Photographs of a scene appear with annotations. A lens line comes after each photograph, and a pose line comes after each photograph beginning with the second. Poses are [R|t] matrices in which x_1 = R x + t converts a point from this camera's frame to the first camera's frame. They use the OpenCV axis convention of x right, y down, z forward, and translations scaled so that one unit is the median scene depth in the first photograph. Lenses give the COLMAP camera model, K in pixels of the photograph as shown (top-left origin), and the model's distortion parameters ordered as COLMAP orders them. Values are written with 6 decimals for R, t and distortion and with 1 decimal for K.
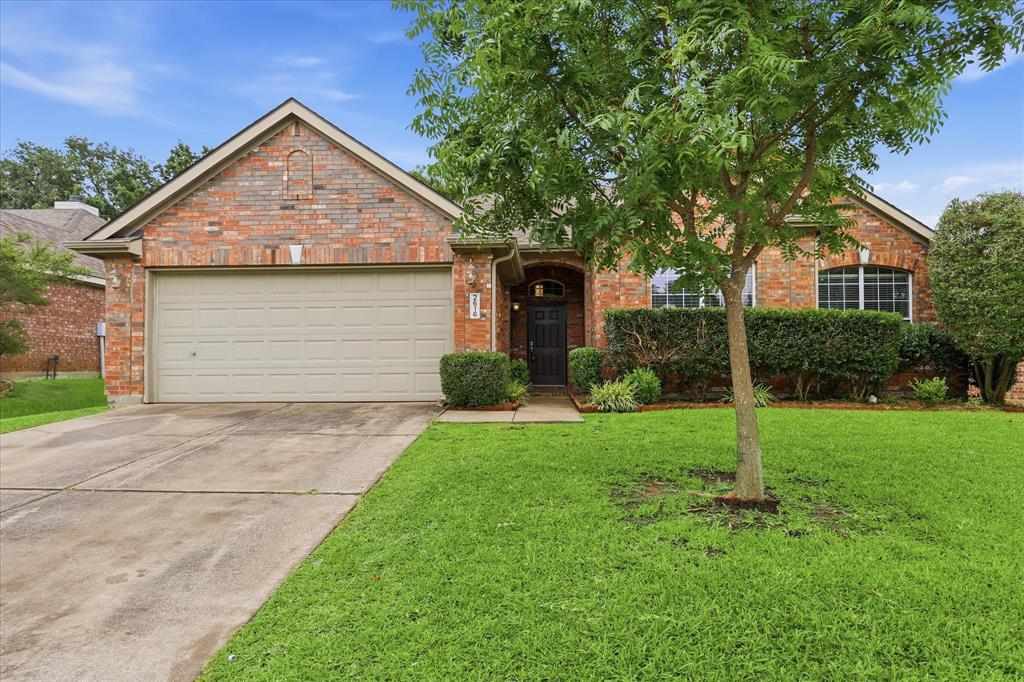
lens RADIAL K [[446.8, 0, 517.1], [0, 446.8, 340.6], [0, 0, 1]] dist [0.001132, 0.000172]
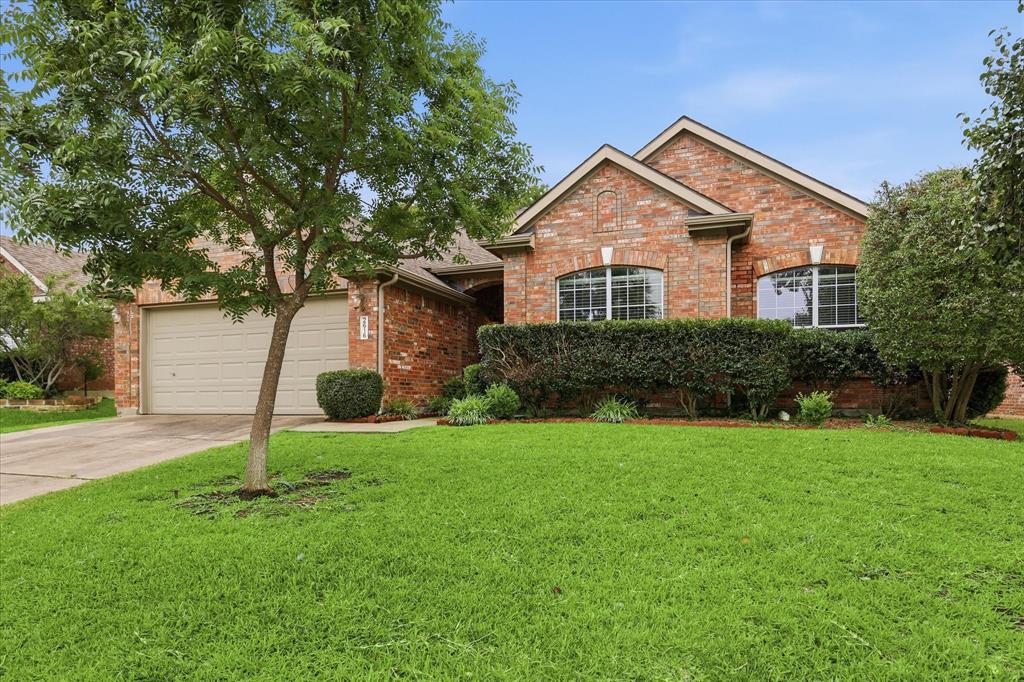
lens RADIAL K [[451.4, 0, 517.9], [0, 451.4, 366.7], [0, 0, 1]] dist [0.001967, 0.000034]
pose [[0.974047, -0.014601, -0.225872, 0.485985], [0.017840, 0.999765, 0.012304, 0.010240], [0.225640, -0.016014, 0.974079, 0.004252]]
